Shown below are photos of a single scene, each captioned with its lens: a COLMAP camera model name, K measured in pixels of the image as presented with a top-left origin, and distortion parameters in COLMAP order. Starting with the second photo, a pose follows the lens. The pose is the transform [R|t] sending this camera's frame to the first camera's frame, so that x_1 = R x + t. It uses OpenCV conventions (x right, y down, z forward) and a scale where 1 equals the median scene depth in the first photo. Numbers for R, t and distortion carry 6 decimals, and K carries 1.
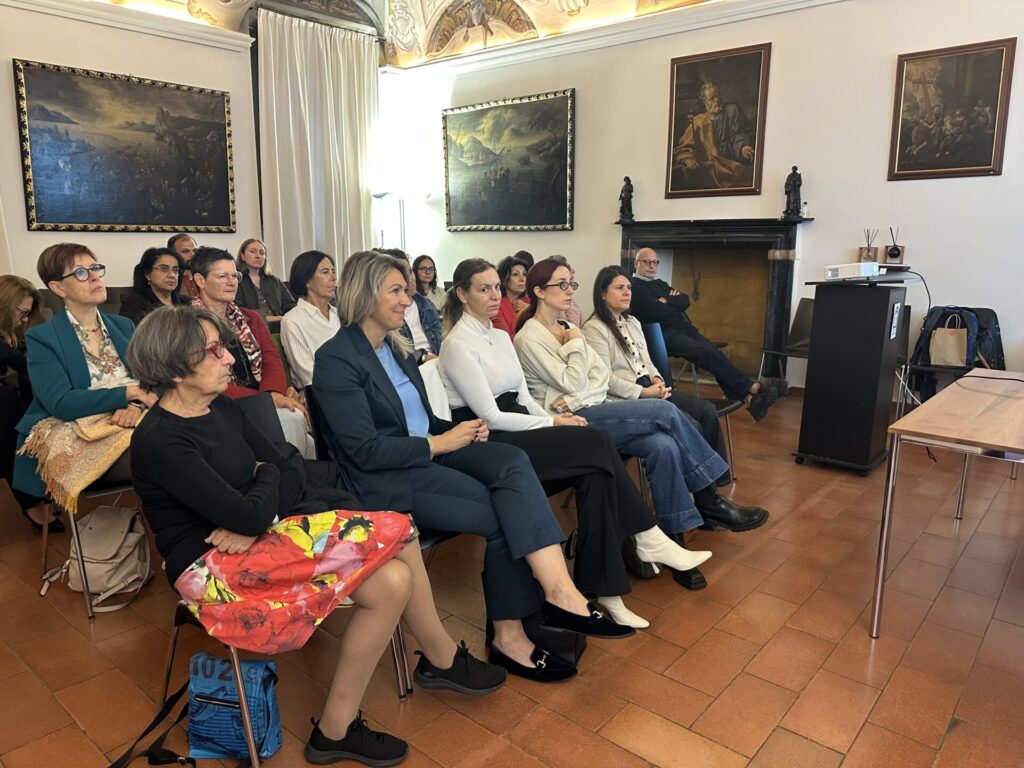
lens RADIAL K [[739.0, 0, 506.6], [0, 739.0, 399.8], [0, 0, 1]] dist [0.042763, -0.058397]
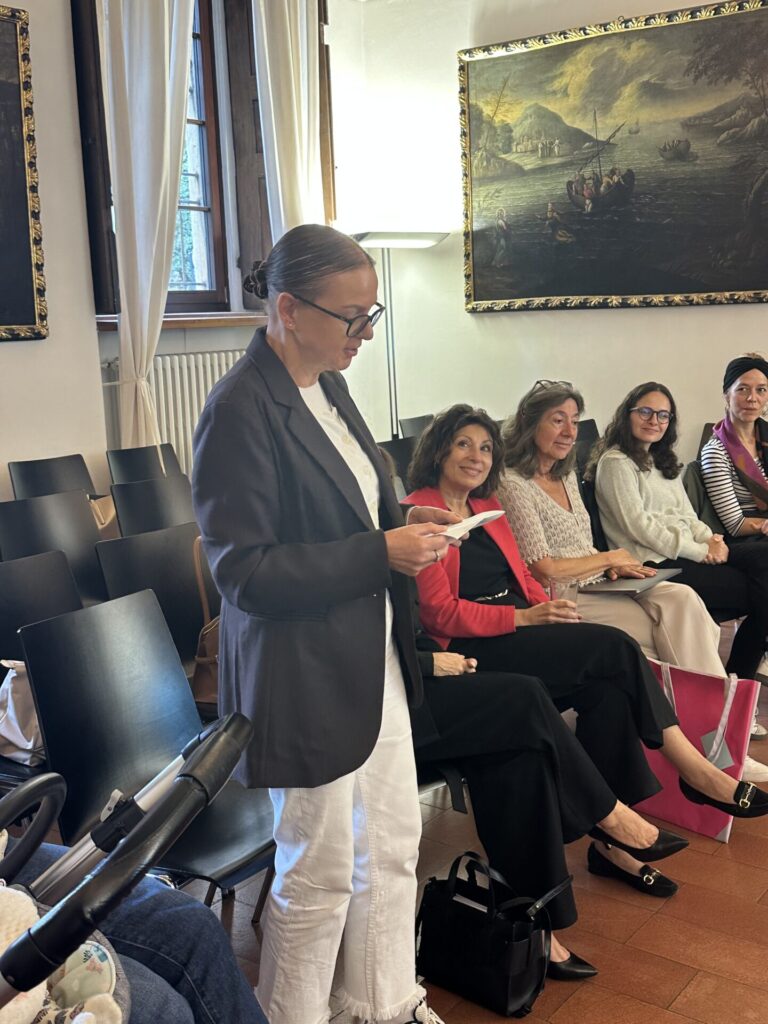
lens RADIAL K [[1171.8, 0, 356.1], [0, 1171.8, 576.8], [0, 0, 1]] dist [-0.036367, 0.000000]
pose [[0.997395, -0.050745, 0.051263, -0.233661], [0.050501, 0.998706, 0.006041, -0.085123], [-0.051503, -0.003436, 0.998667, 0.328333]]
